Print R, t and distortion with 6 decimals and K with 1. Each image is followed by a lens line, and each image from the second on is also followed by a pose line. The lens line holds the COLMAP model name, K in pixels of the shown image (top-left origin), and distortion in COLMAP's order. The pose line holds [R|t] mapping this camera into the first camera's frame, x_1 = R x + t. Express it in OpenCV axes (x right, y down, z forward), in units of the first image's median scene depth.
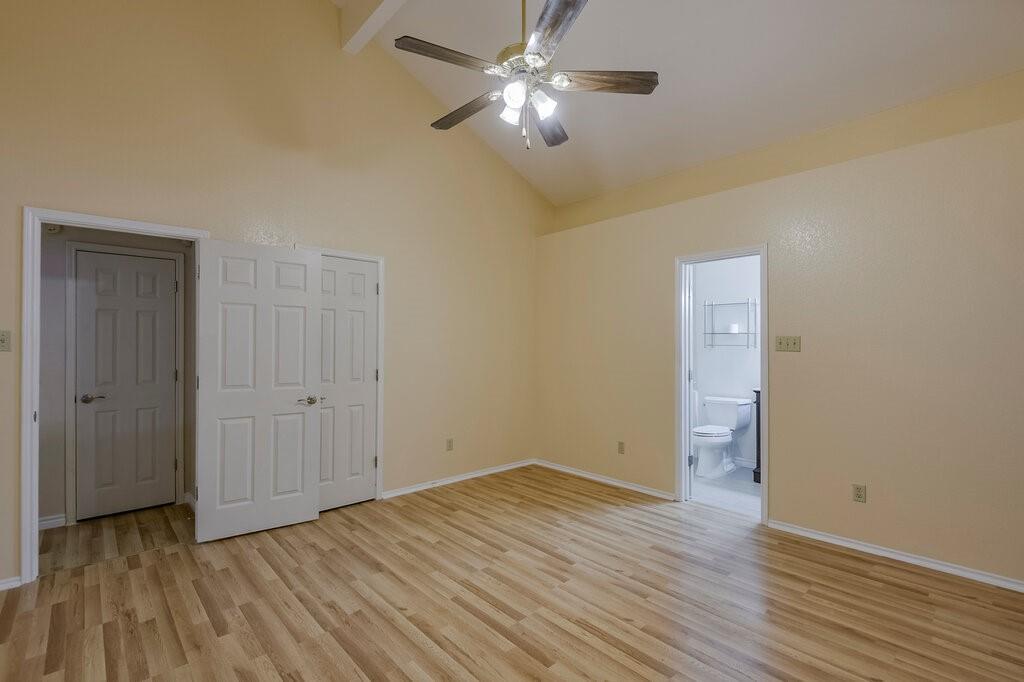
lens RADIAL K [[475.2, 0, 535.5], [0, 475.2, 347.4], [0, 0, 1]] dist [-0.001004, -0.001320]
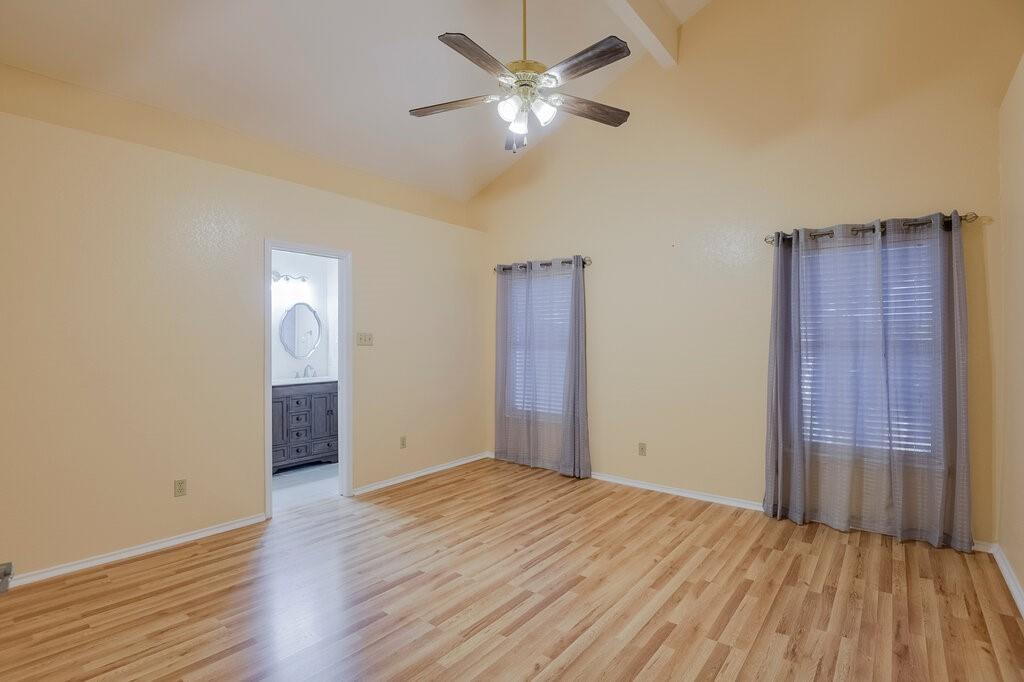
lens RADIAL K [[475.2, 0, 513.4], [0, 475.2, 338.5], [0, 0, 1]] dist [-0.001004, -0.001320]
pose [[-0.131911, -0.000041, 0.991262, -0.932900], [-0.004786, 0.999988, -0.000595, -0.013875], [-0.991250, -0.004823, -0.131910, 0.989112]]
